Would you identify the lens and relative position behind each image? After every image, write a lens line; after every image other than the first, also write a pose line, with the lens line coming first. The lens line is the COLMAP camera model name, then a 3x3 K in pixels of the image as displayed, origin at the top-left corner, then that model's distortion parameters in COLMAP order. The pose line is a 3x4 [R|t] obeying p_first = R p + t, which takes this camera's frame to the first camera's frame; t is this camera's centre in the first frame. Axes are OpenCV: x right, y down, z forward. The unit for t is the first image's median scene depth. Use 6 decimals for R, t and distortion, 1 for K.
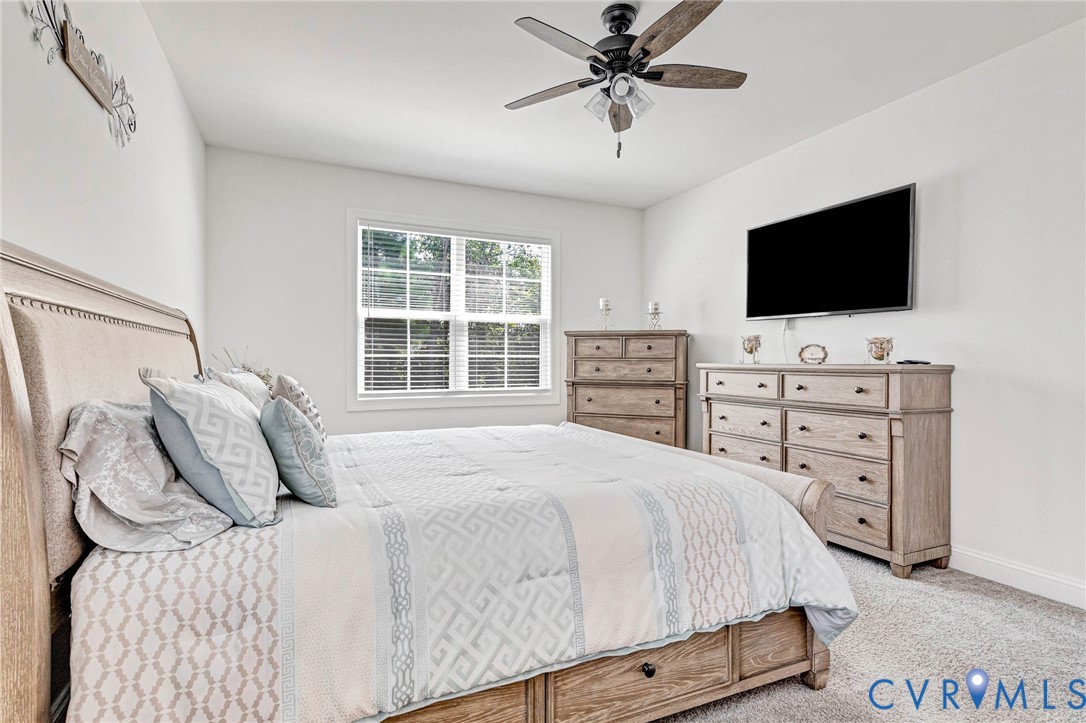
lens RADIAL K [[516.0, 0, 542.3], [0, 516.0, 359.5], [0, 0, 1]] dist [-0.000957, 0.000703]
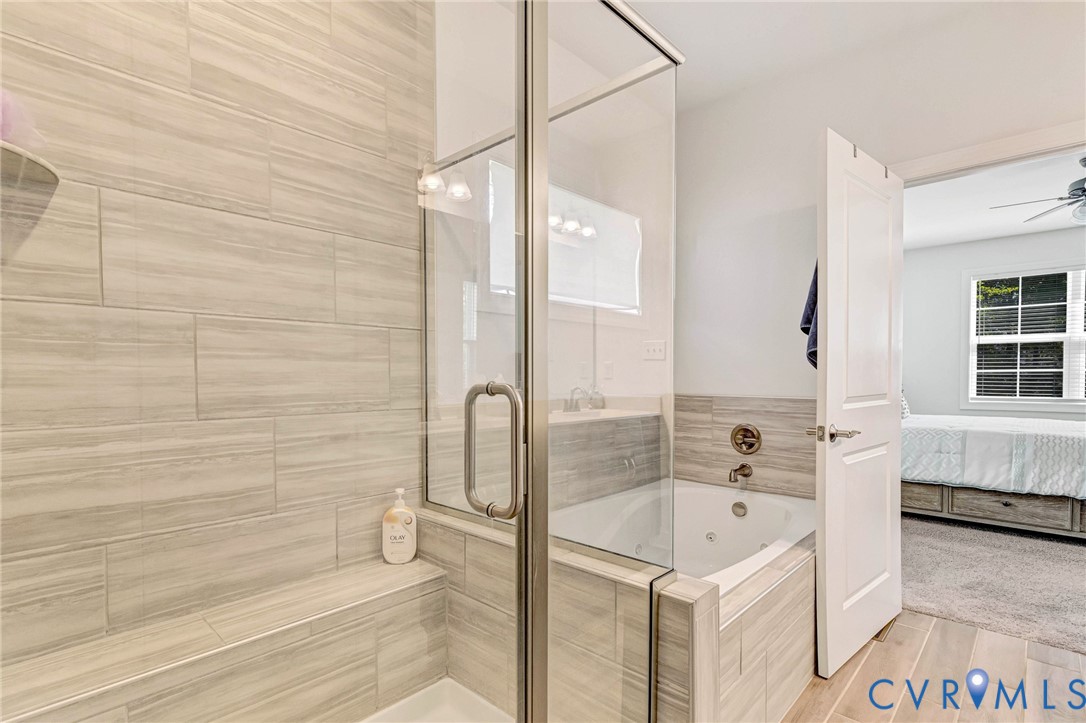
lens RADIAL K [[516.0, 0, 542.8], [0, 516.0, 379.9], [0, 0, 1]] dist [-0.000957, 0.000703]
pose [[0.345439, 0.003105, -0.938436, 0.560741], [0.001678, 0.999991, 0.003926, 0.009506], [0.938440, -0.002931, 0.345431, -0.595613]]
